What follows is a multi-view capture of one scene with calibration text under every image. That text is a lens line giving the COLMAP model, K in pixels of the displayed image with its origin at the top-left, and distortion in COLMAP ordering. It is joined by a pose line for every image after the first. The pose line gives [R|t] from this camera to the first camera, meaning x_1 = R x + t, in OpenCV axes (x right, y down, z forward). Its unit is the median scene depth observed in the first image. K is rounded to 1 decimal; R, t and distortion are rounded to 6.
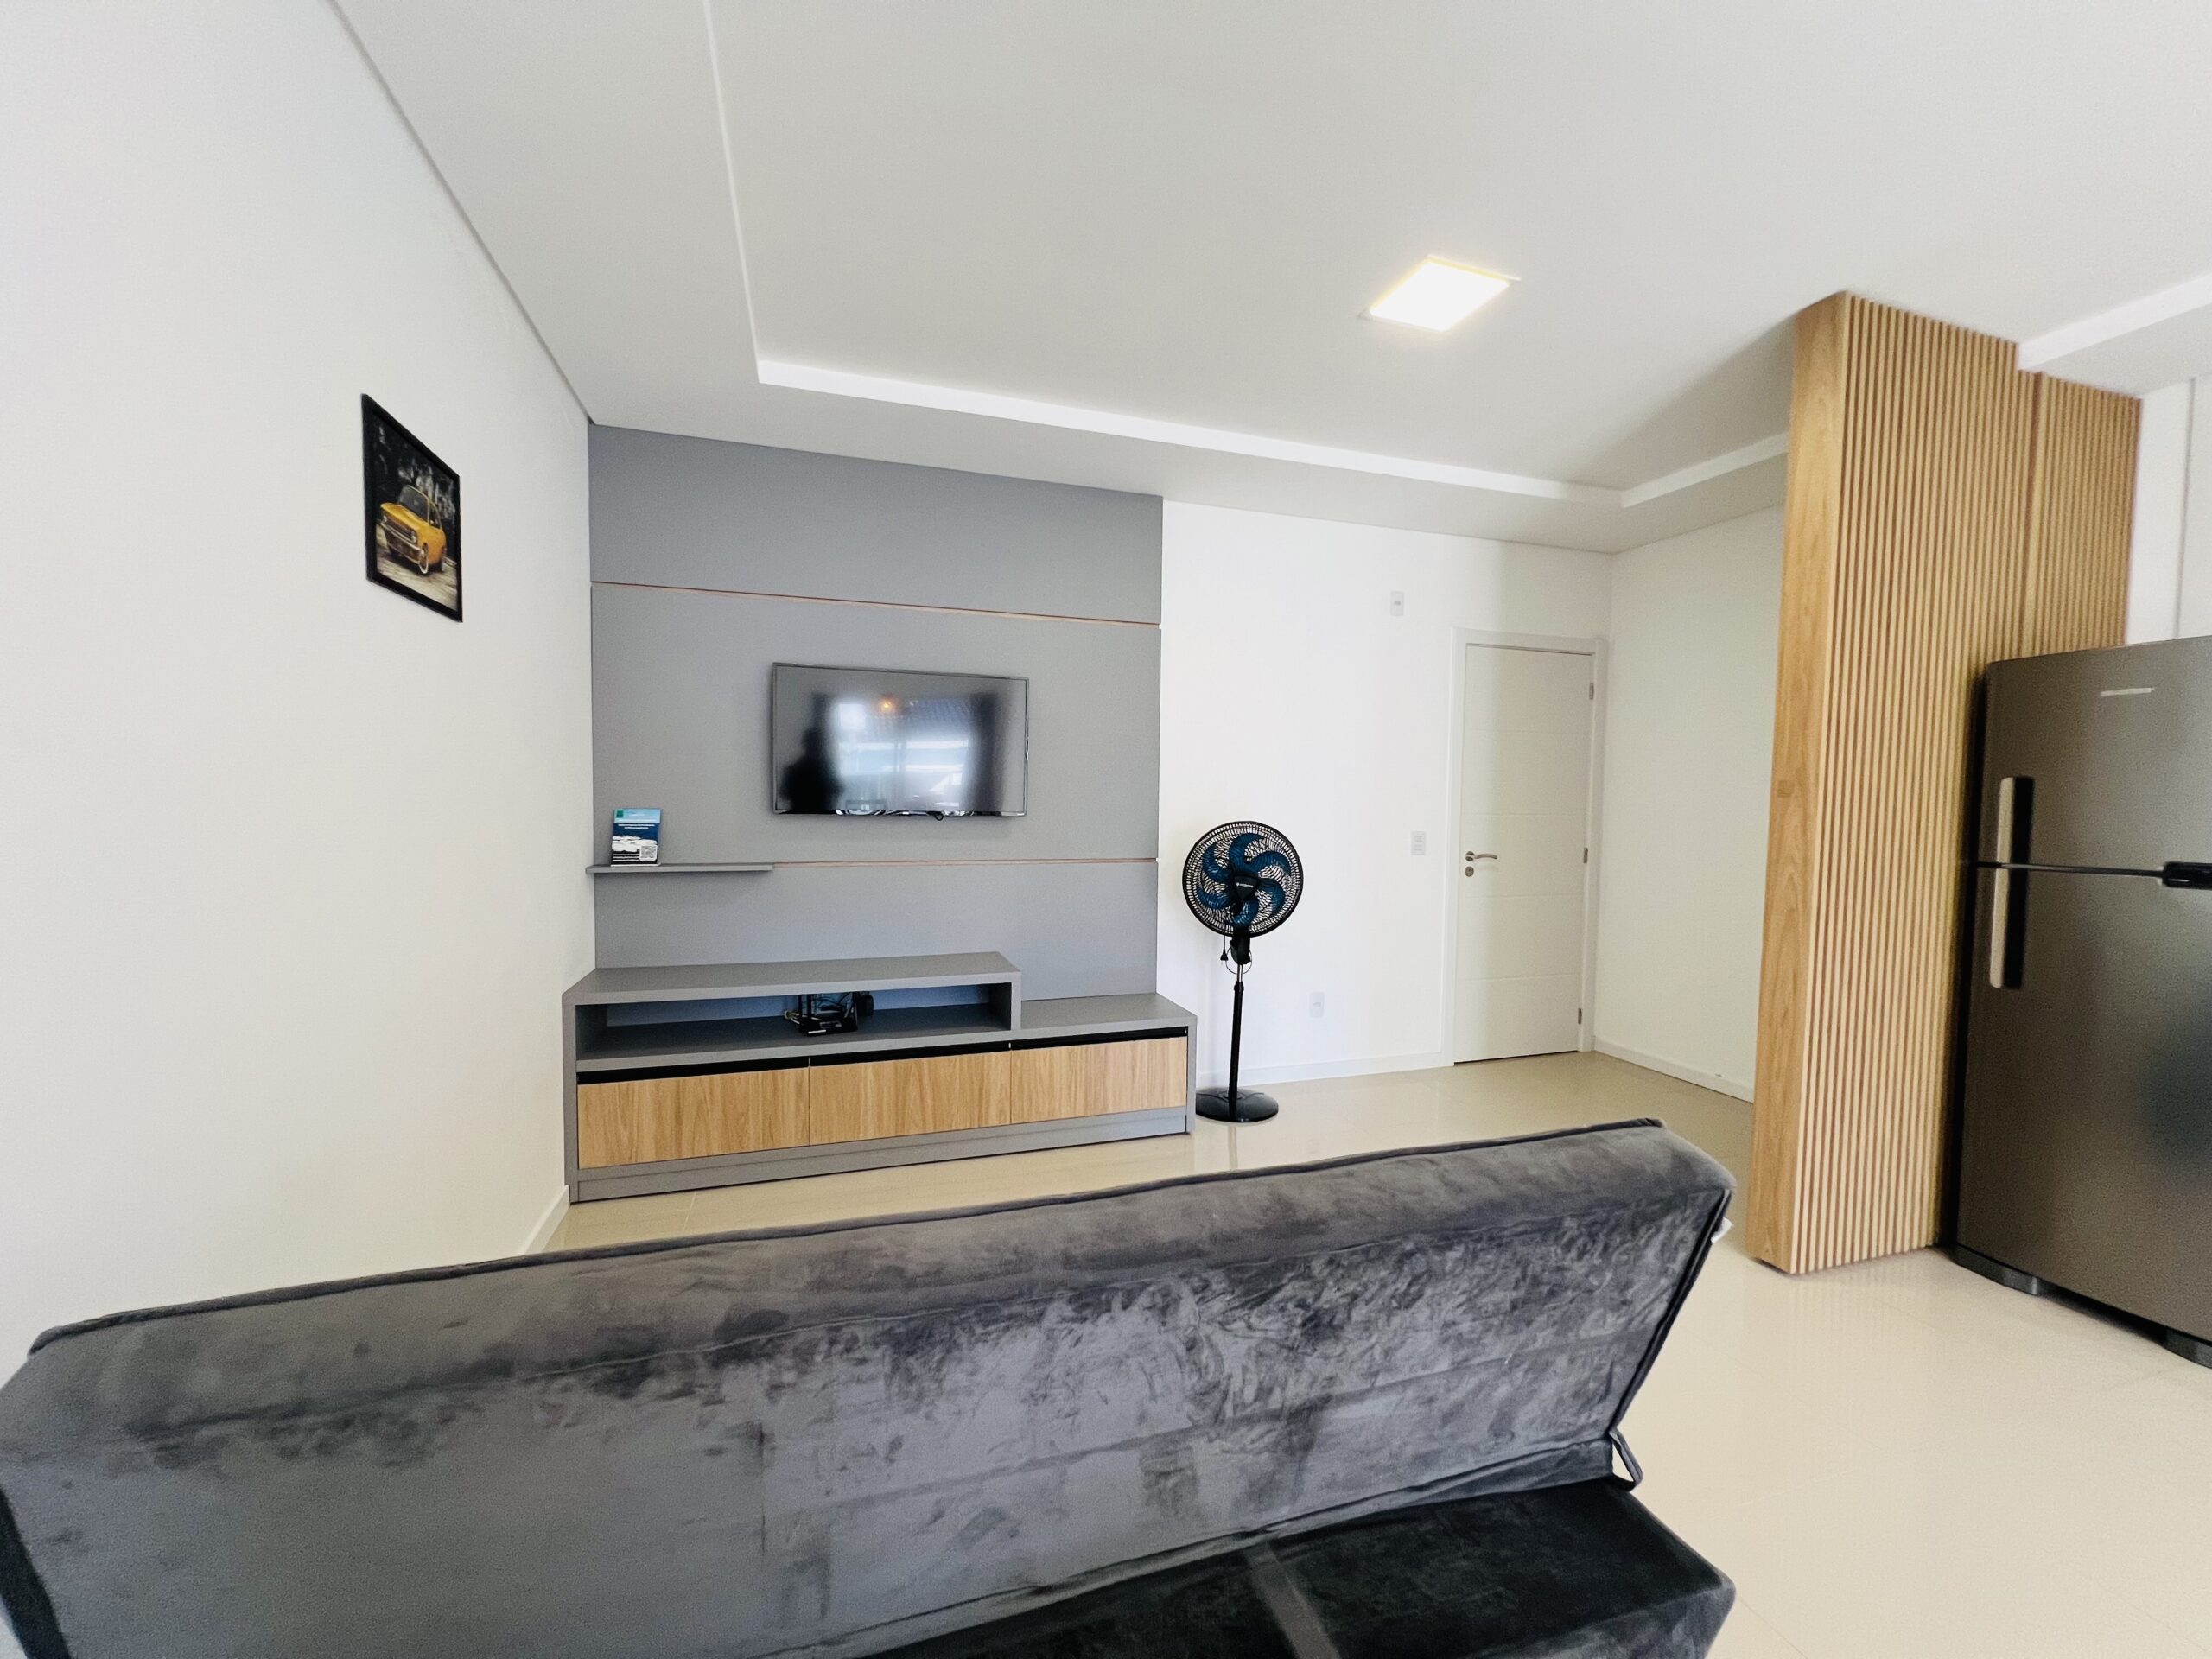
lens RADIAL K [[886.9, 0, 1105.7], [0, 886.9, 839.8], [0, 0, 1]] dist [0.001030, 0.000238]
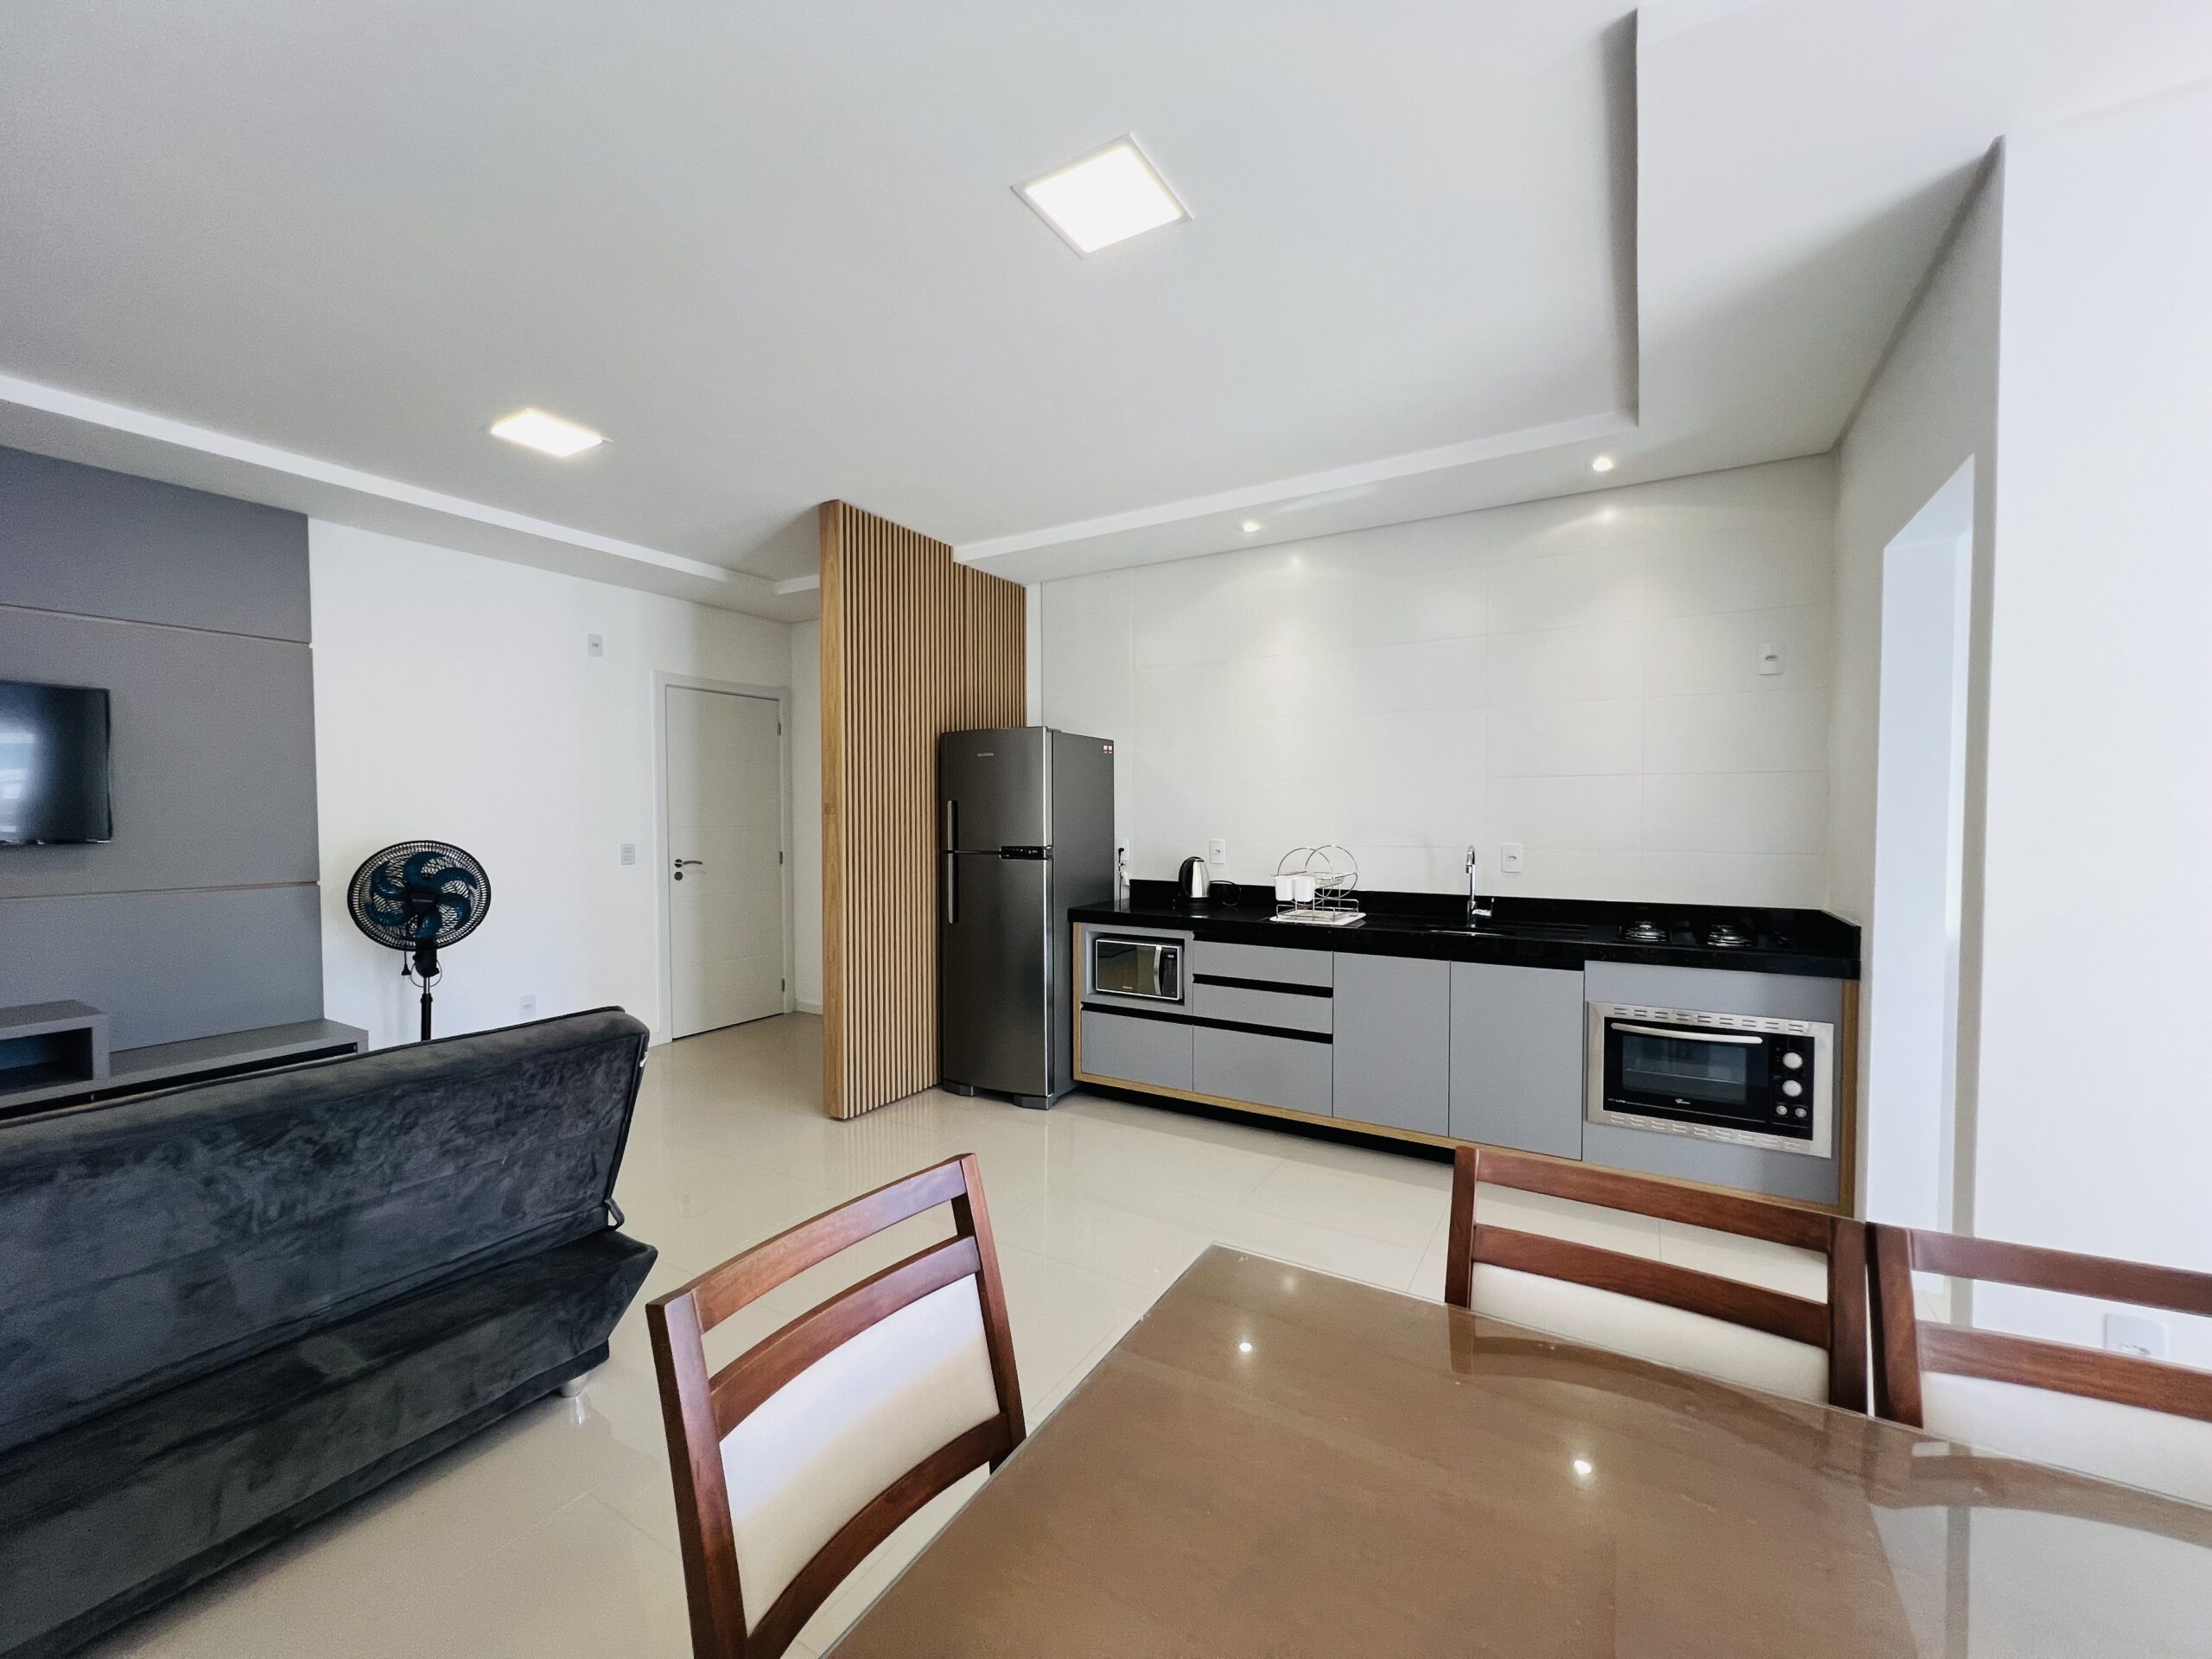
lens RADIAL K [[886.9, 0, 1105.7], [0, 886.9, 839.8], [0, 0, 1]] dist [0.001030, 0.000238]
pose [[0.753713, -0.034269, 0.656309, 0.112483], [0.042220, 0.999102, 0.003682, 0.012691], [-0.655846, 0.024934, 0.754483, -0.490040]]
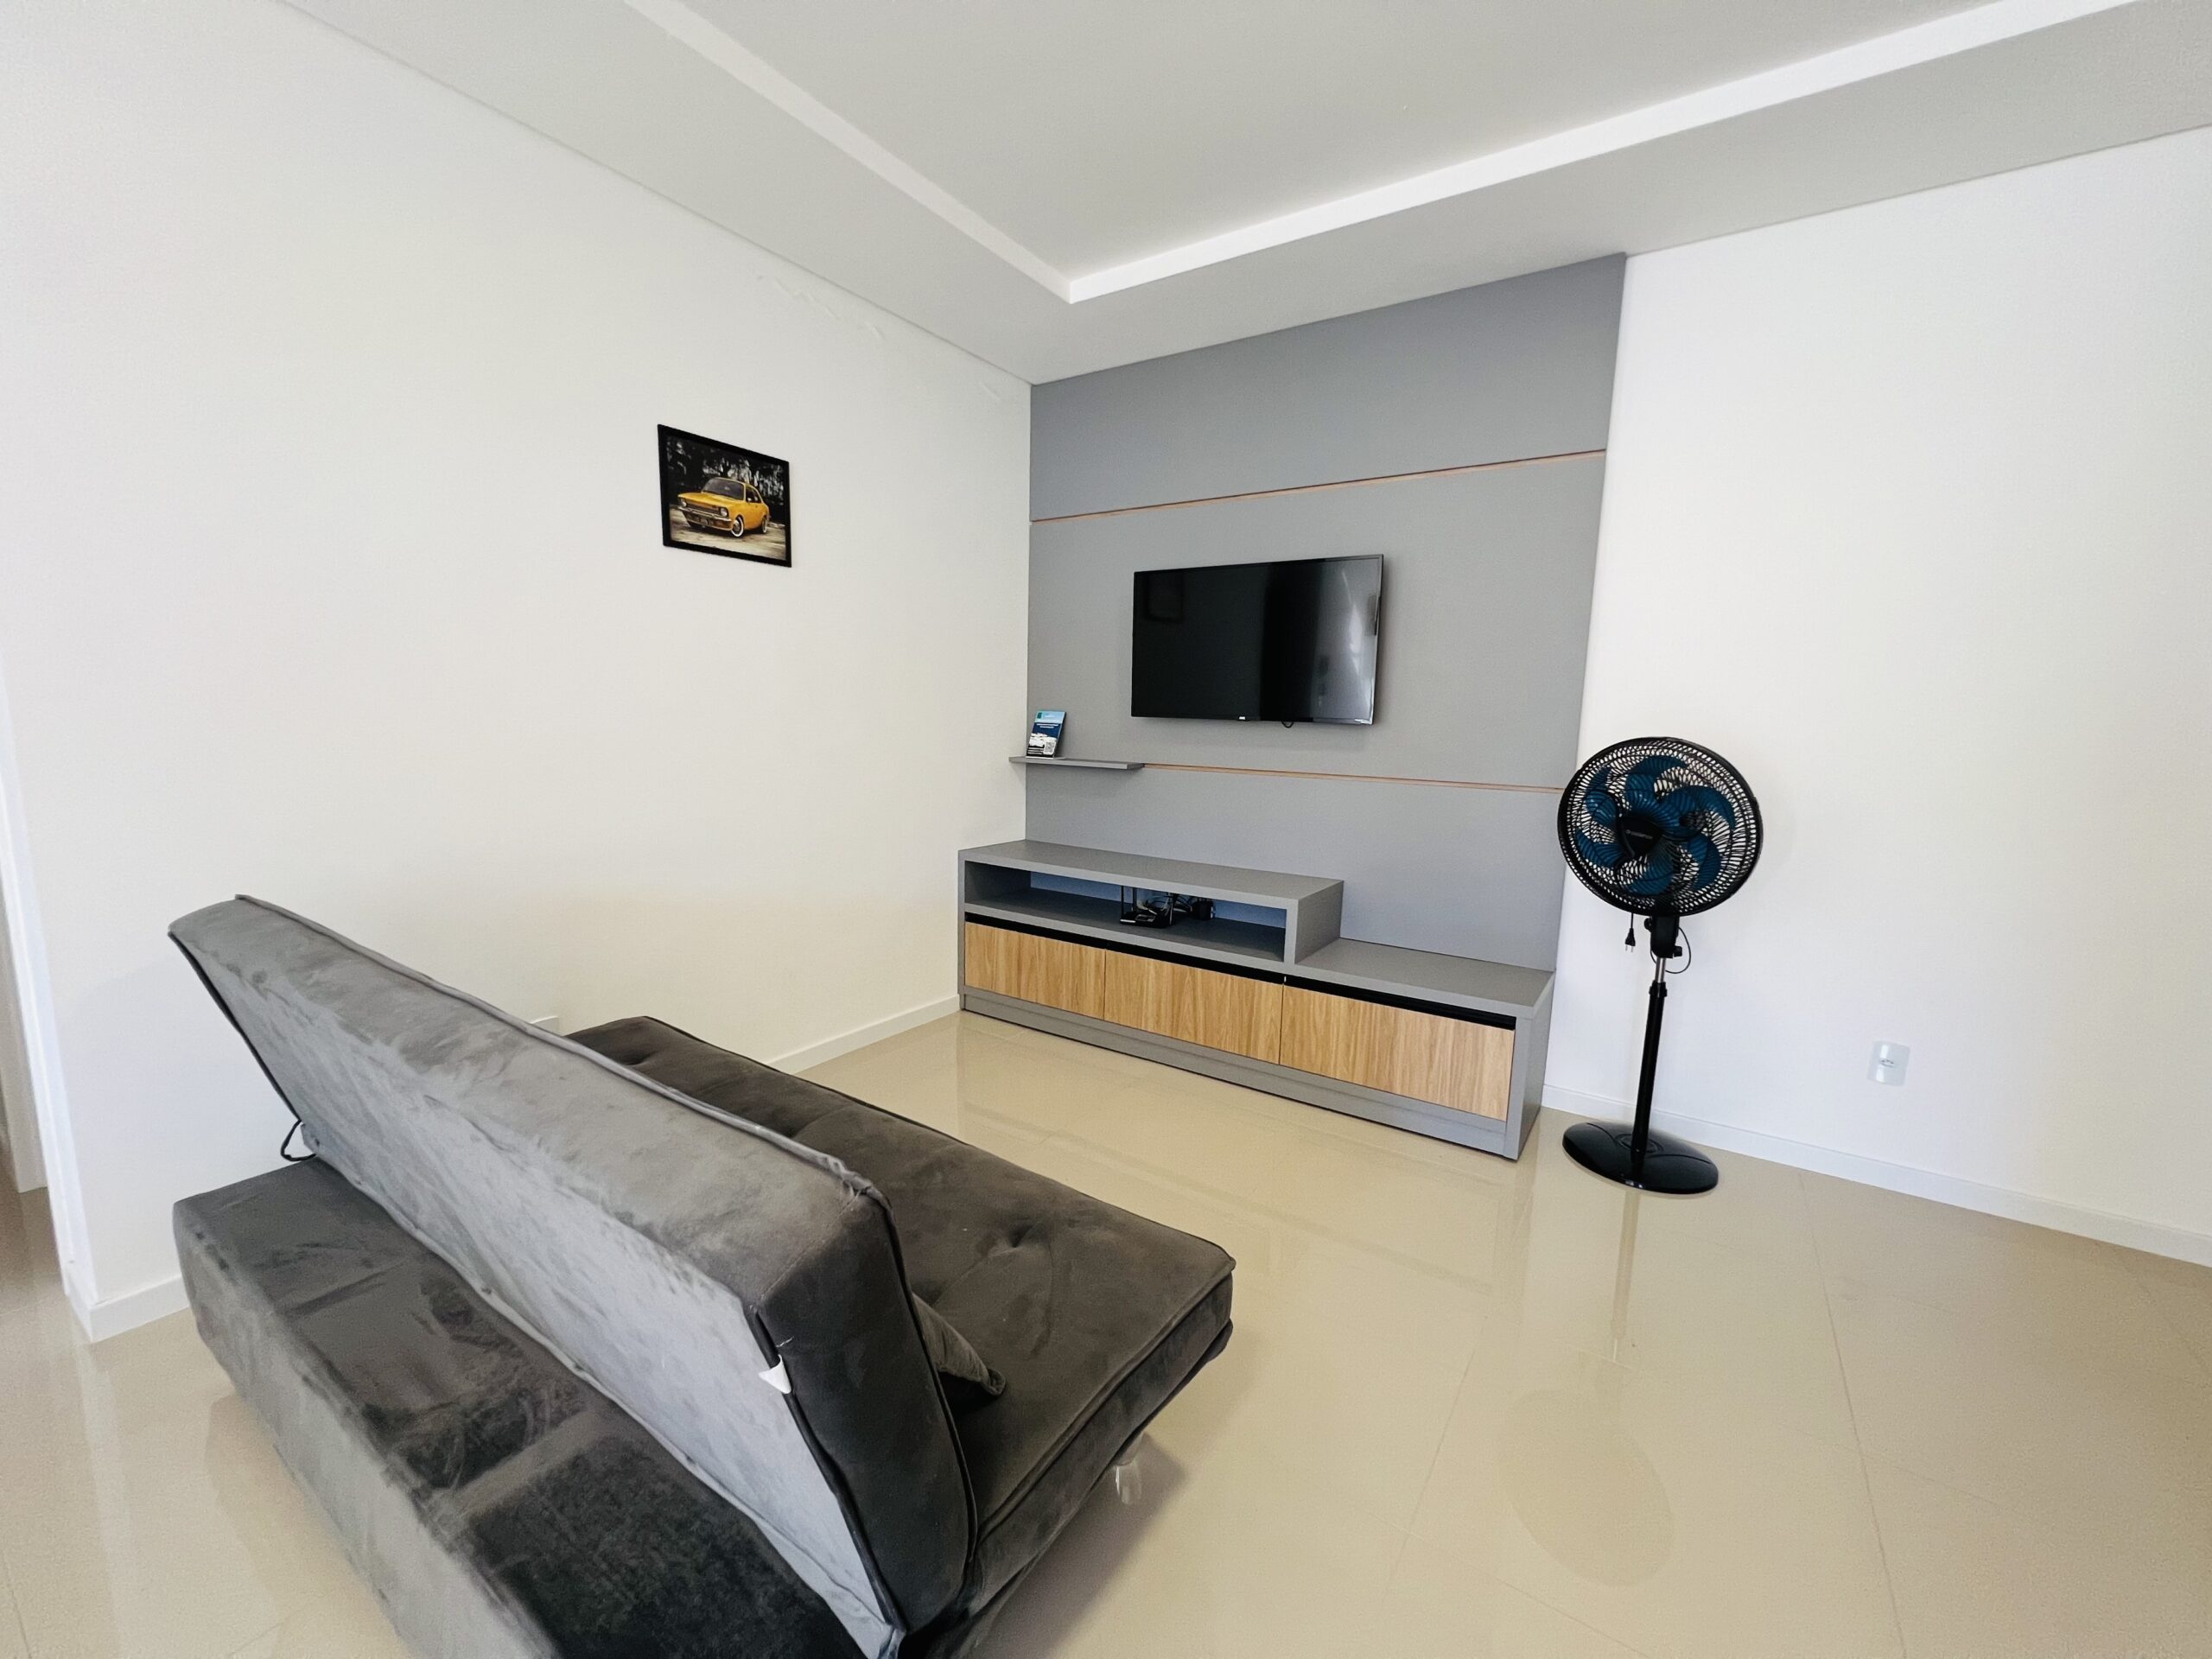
lens RADIAL K [[896.0, 0, 1078.7], [0, 896.0, 842.6], [0, 0, 1]] dist [0.000338, 0.000470]
pose [[0.611019, 0.116559, -0.782988, 0.607486], [-0.055353, 0.992970, 0.104622, 0.016681], [0.789678, -0.020586, 0.613176, 0.382602]]
